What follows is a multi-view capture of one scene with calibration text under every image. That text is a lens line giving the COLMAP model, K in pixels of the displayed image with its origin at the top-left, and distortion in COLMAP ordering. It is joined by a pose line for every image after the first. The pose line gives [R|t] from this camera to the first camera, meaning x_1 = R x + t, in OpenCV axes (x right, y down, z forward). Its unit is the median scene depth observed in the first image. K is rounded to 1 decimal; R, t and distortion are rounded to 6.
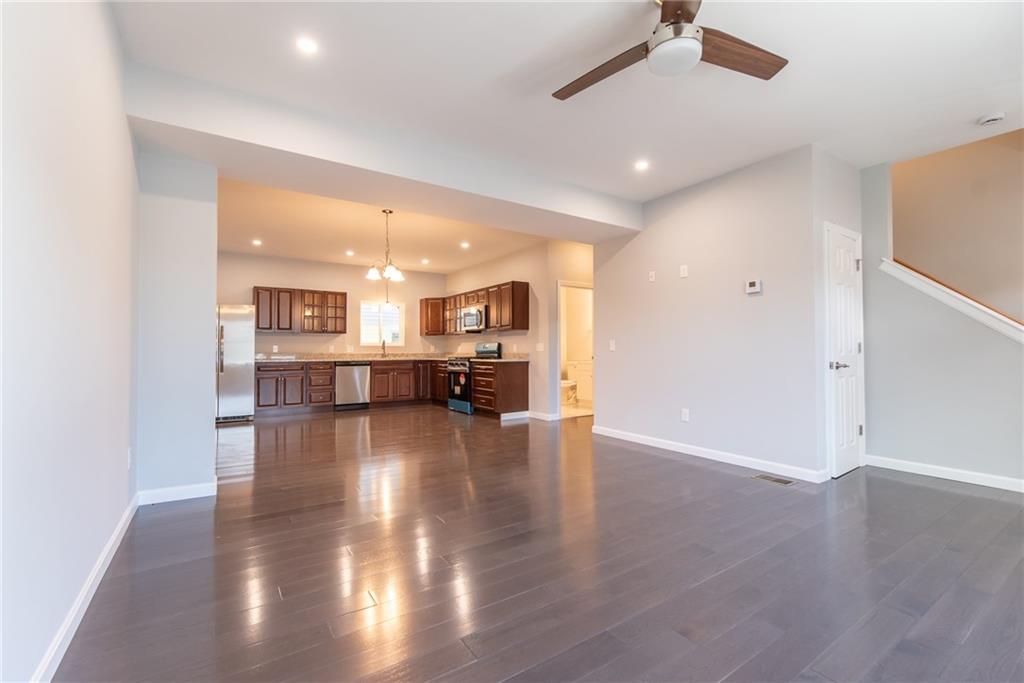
lens RADIAL K [[442.7, 0, 514.0], [0, 442.7, 345.4], [0, 0, 1]] dist [0.004284, -0.000030]
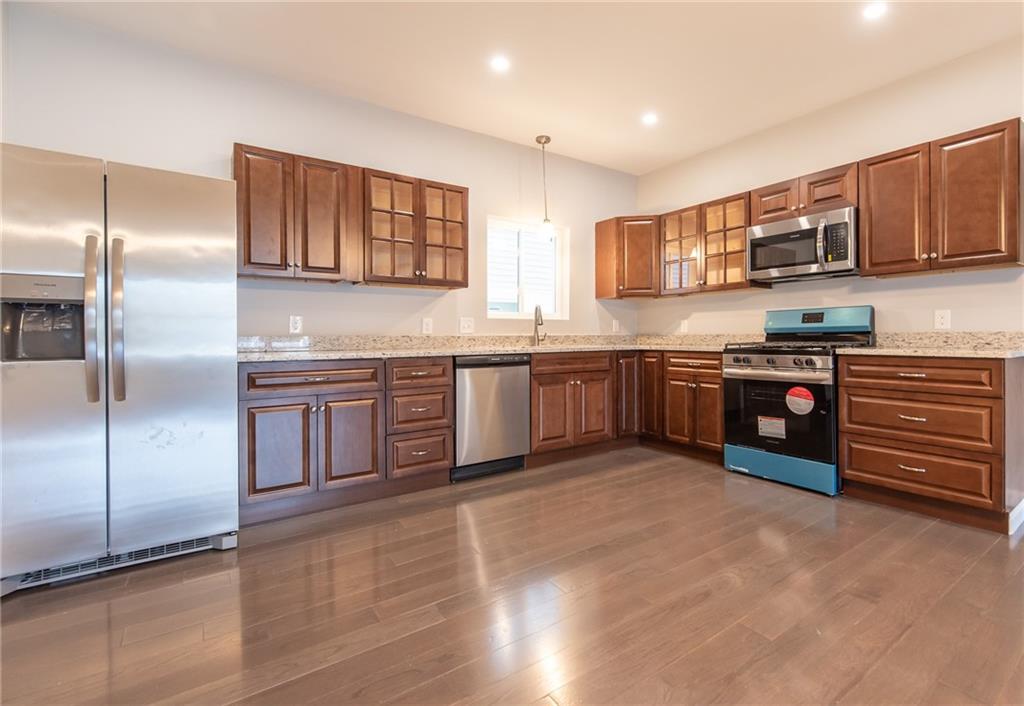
lens RADIAL K [[472.0, 0, 555.8], [0, 472.0, 339.1], [0, 0, 1]] dist [0.002796, -0.000749]
pose [[0.998939, -0.004395, 0.045845, -0.330604], [0.003443, 0.999777, 0.020833, 0.012970], [-0.045927, -0.020653, 0.998731, 0.577708]]
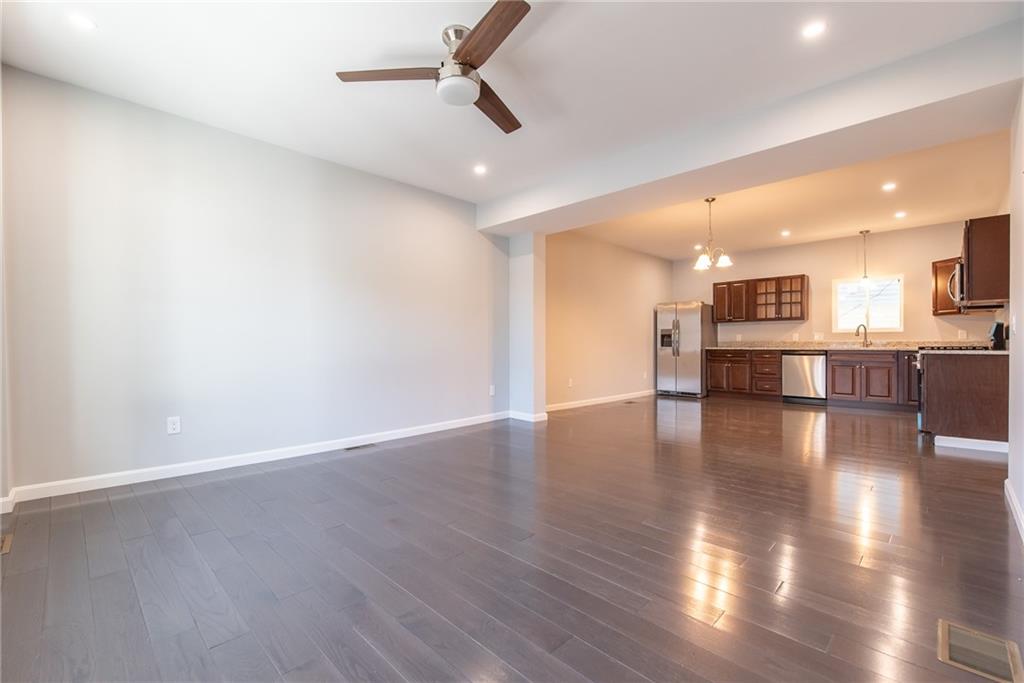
lens RADIAL K [[442.7, 0, 506.9], [0, 442.7, 346.4], [0, 0, 1]] dist [0.004284, -0.000030]
pose [[0.186599, 0.009319, -0.982392, 0.419541], [0.016657, 0.999781, 0.012648, 0.006811], [0.982295, -0.018723, 0.186403, 0.239624]]
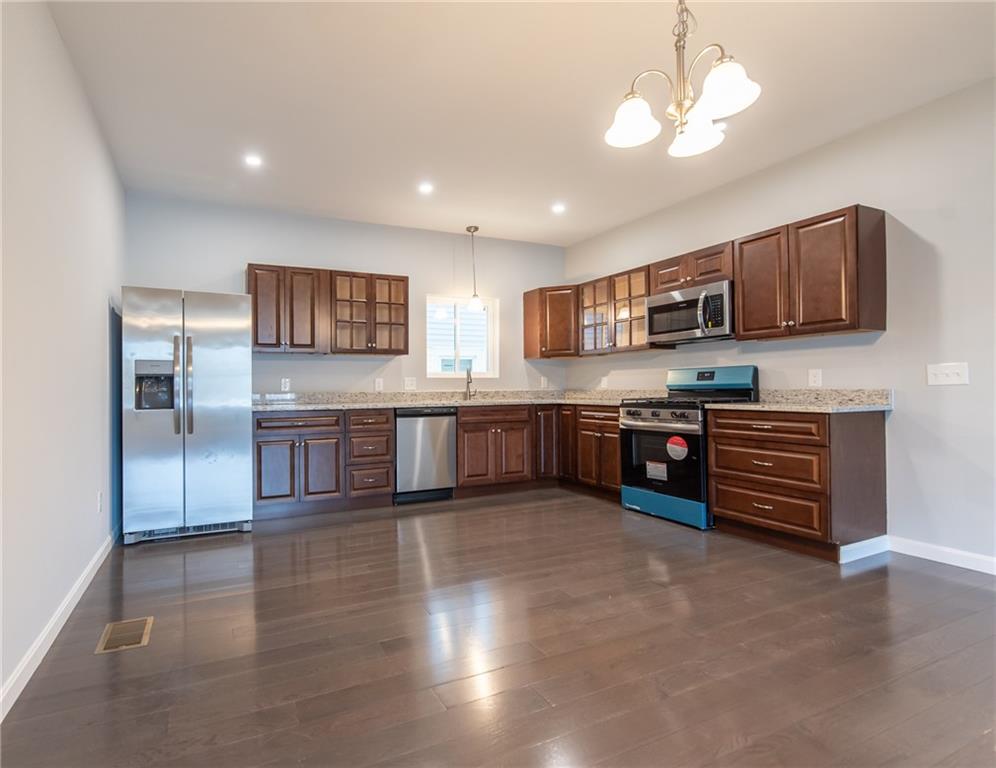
lens RADIAL K [[490.0, 0, 421.4], [0, 490.0, 387.6], [0, 0, 1]] dist [-0.003134, -0.000055]
pose [[0.982857, -0.007563, -0.184213, -0.267174], [0.010076, 0.999868, 0.012709, 0.005598], [0.184093, -0.014347, 0.982804, 0.446443]]
